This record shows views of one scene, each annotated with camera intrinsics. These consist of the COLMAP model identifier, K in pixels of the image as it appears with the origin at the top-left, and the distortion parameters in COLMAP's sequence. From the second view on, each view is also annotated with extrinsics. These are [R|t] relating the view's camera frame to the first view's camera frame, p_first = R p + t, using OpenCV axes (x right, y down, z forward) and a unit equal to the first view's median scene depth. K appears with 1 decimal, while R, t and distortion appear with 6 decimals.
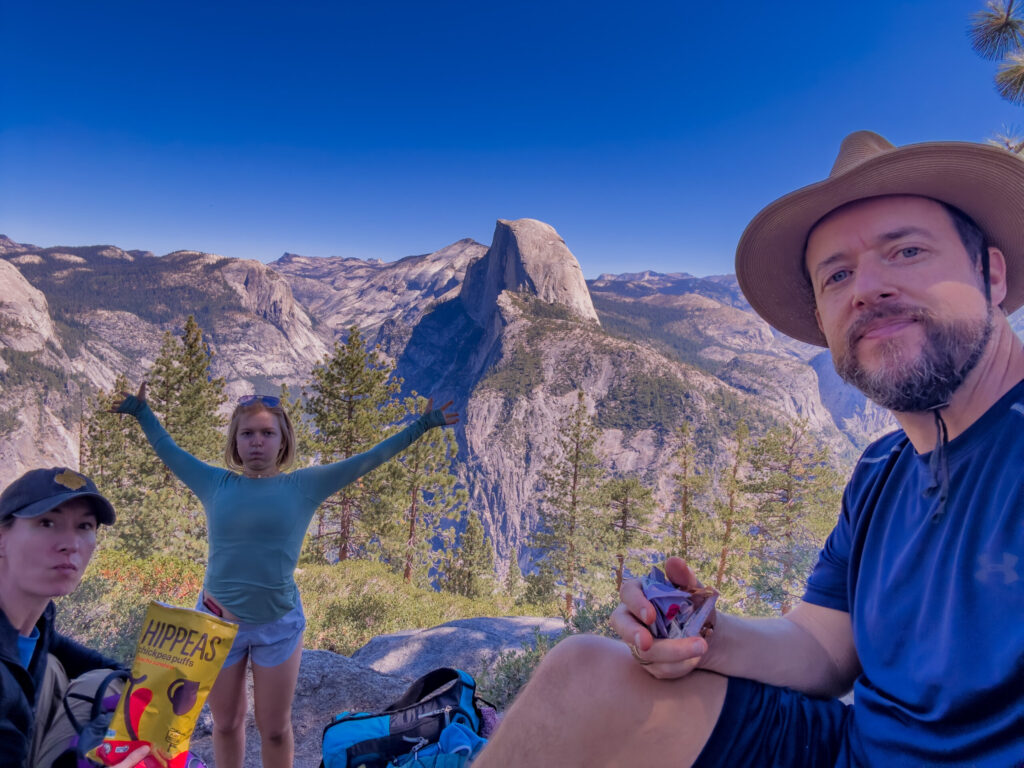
lens RADIAL K [[705.7, 0, 519.7], [0, 705.7, 384.3], [0, 0, 1]] dist [0.122687, -0.222745]
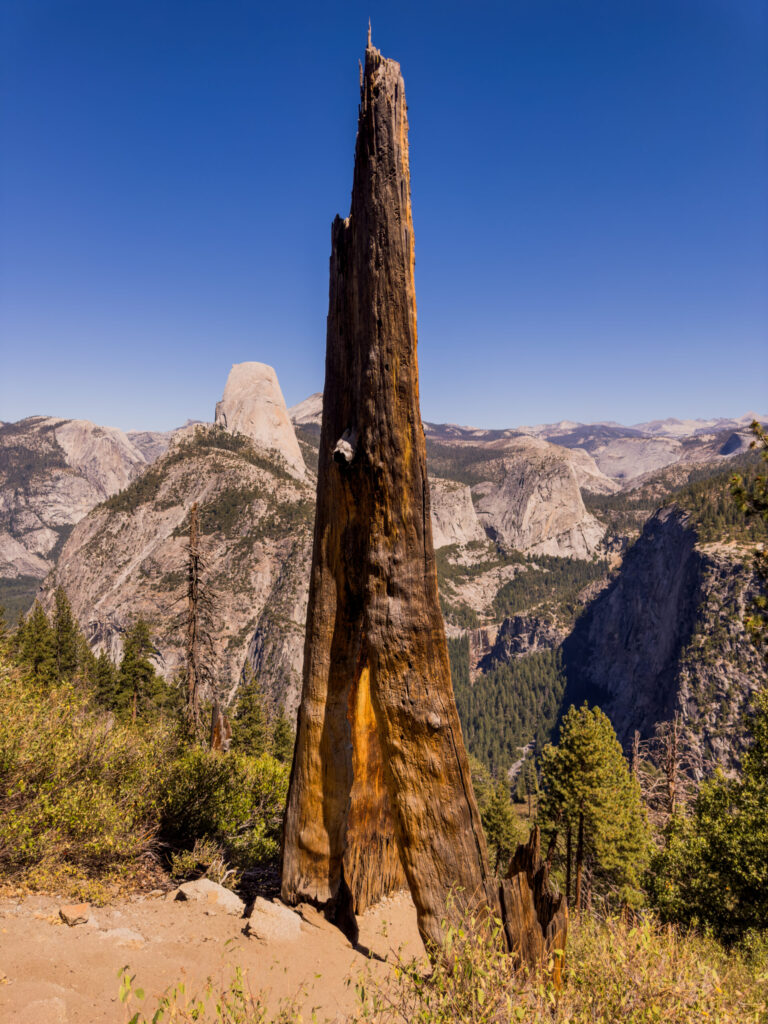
lens RADIAL K [[723.1, 0, 371.2], [0, 723.1, 513.5], [0, 0, 1]] dist [0.101386, -0.128553]
pose [[0.993616, -0.031804, -0.108240, 0.204127], [0.026993, 0.998594, -0.045625, 0.032512], [0.109539, 0.042412, 0.993077, -0.035443]]
